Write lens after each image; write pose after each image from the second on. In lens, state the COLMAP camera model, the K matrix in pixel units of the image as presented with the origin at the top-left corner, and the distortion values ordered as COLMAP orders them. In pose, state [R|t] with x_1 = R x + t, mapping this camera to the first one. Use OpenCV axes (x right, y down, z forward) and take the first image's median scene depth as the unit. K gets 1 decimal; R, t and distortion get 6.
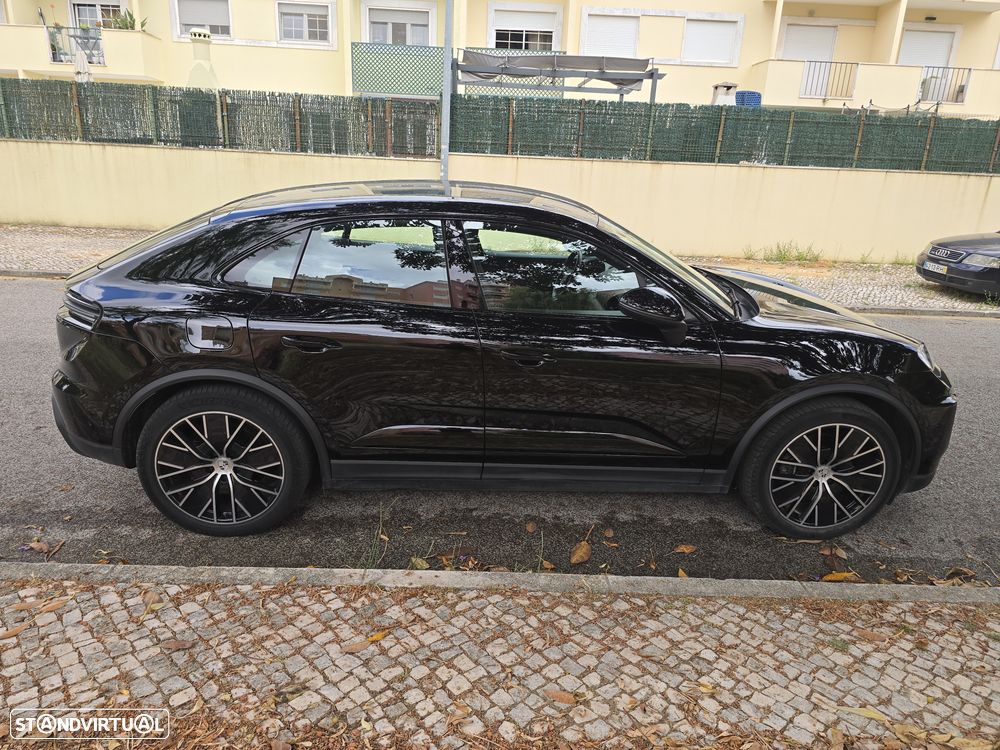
lens RADIAL K [[668.8, 0, 499.0], [0, 668.8, 372.0], [0, 0, 1]] dist [0.046968, -0.036978]
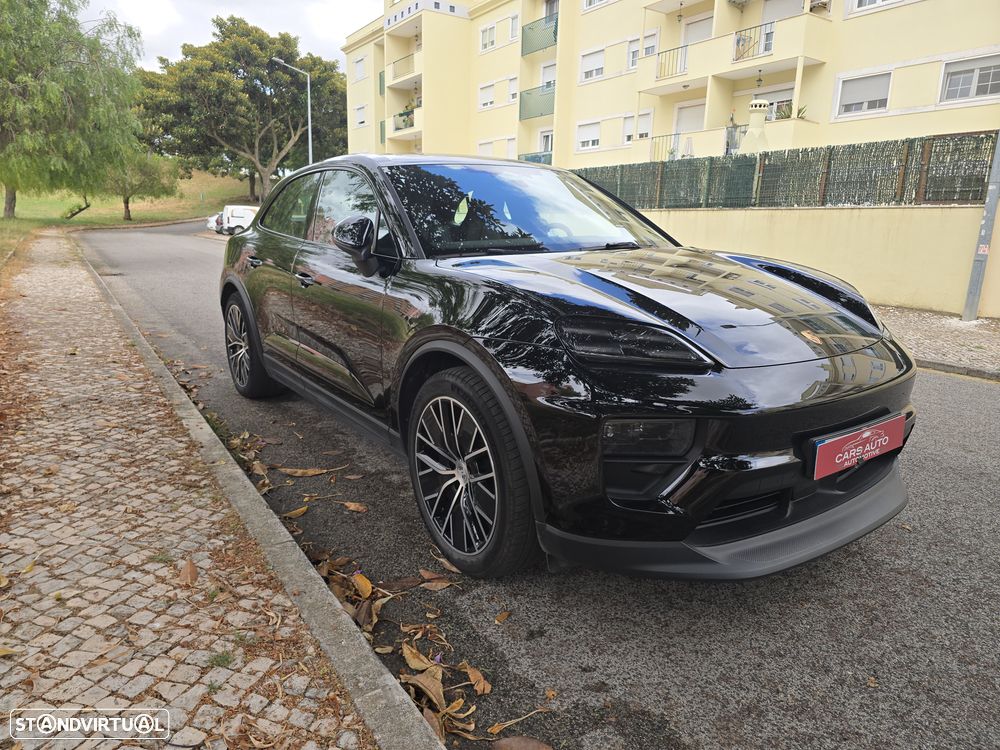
lens RADIAL K [[668.8, 0, 503.3], [0, 668.8, 371.9], [0, 0, 1]] dist [0.046968, -0.036978]
pose [[0.527097, 0.153705, -0.835789, 1.104999], [-0.264554, 0.964314, 0.010499, 0.025075], [0.807577, 0.215577, 0.548950, 0.621368]]
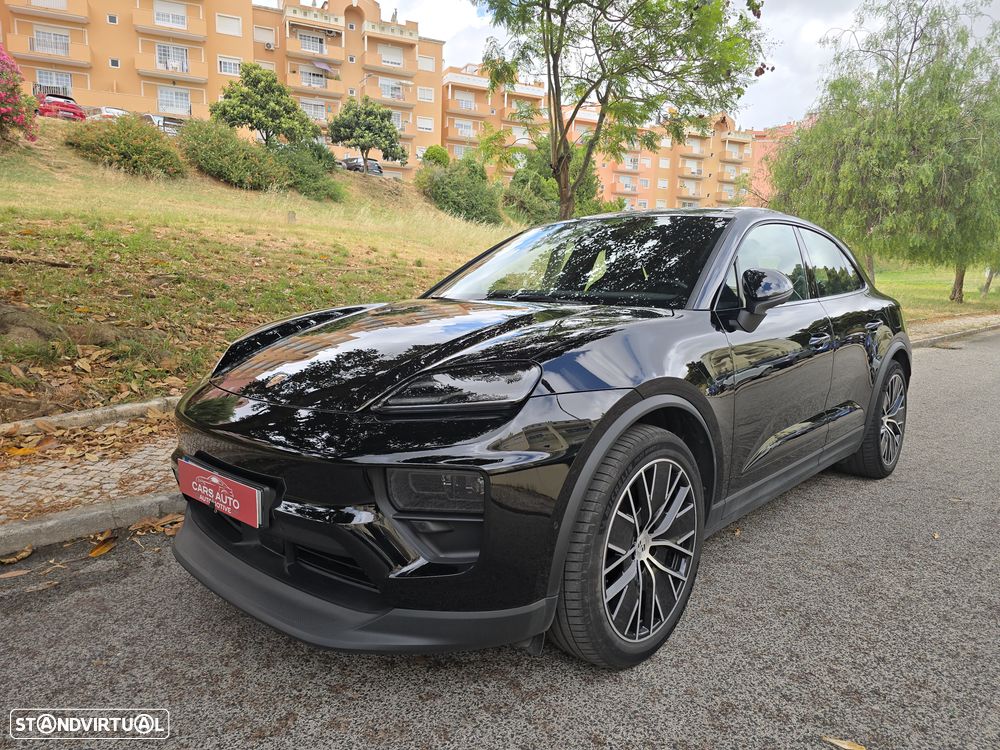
lens RADIAL K [[668.8, 0, 504.7], [0, 668.8, 373.3], [0, 0, 1]] dist [0.046968, -0.036978]
pose [[-0.713279, 0.040110, -0.699732, 0.995686], [-0.274997, 0.902288, 0.332042, -0.366866], [0.644678, 0.429263, -0.632553, 1.786438]]
